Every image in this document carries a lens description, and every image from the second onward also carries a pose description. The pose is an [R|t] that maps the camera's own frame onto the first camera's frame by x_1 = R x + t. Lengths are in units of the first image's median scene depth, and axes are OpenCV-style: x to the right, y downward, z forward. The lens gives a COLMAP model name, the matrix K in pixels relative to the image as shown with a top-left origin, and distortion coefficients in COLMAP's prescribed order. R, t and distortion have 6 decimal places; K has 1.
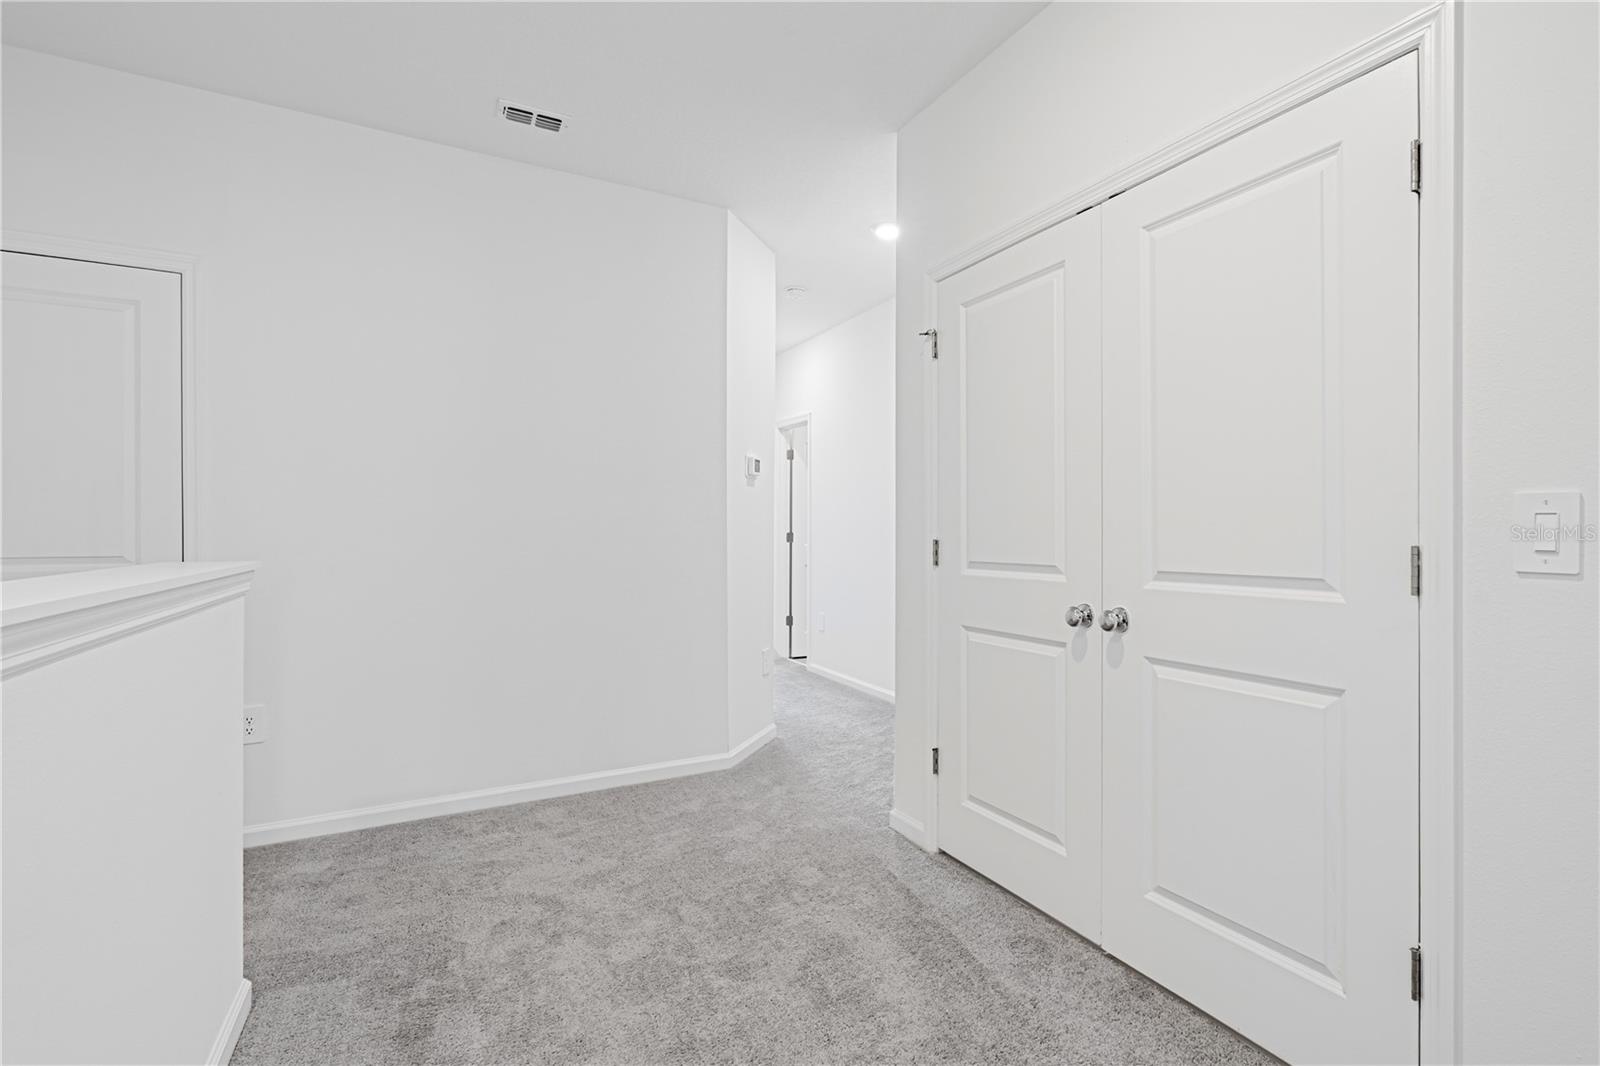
lens RADIAL K [[733.2, 0, 794.2], [0, 733.2, 537.5], [0, 0, 1]] dist [-0.003526, 0.000167]
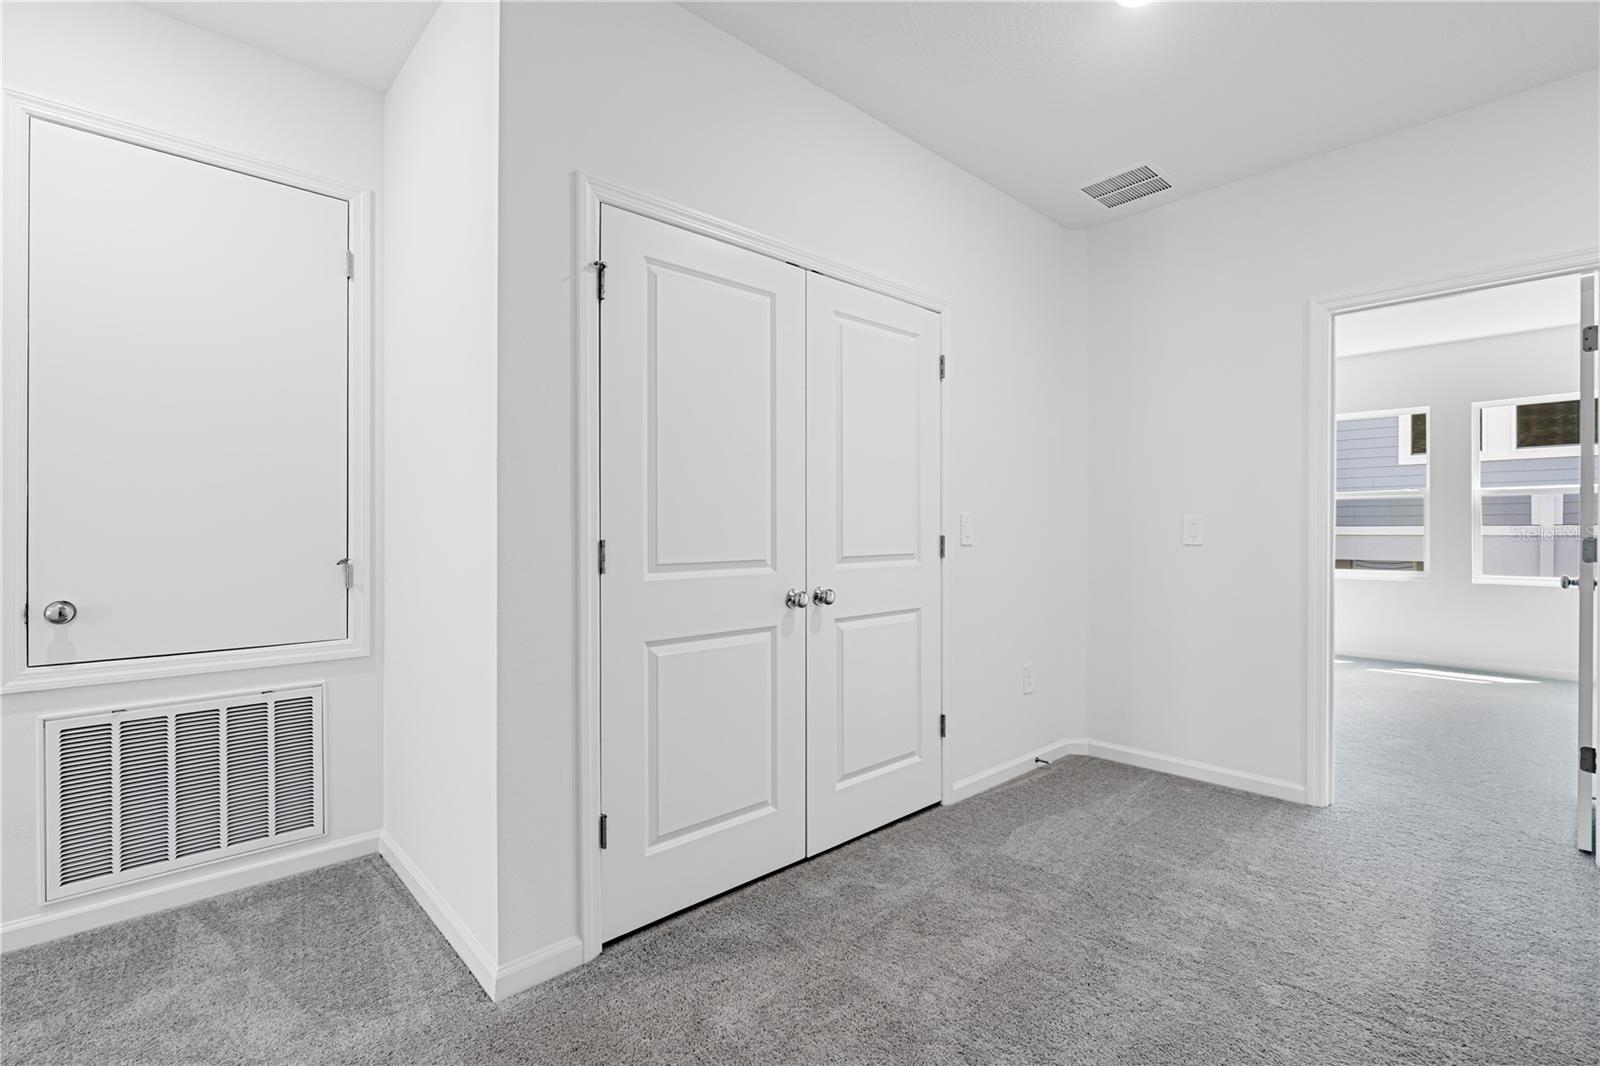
lens RADIAL K [[733.2, 0, 798.1], [0, 733.2, 528.0], [0, 0, 1]] dist [-0.003526, 0.000167]
pose [[-0.275419, -0.011703, 0.961253, -0.726706], [-0.000749, 0.999928, 0.011959, -0.022801], [-0.961324, 0.002574, -0.275408, 1.257015]]
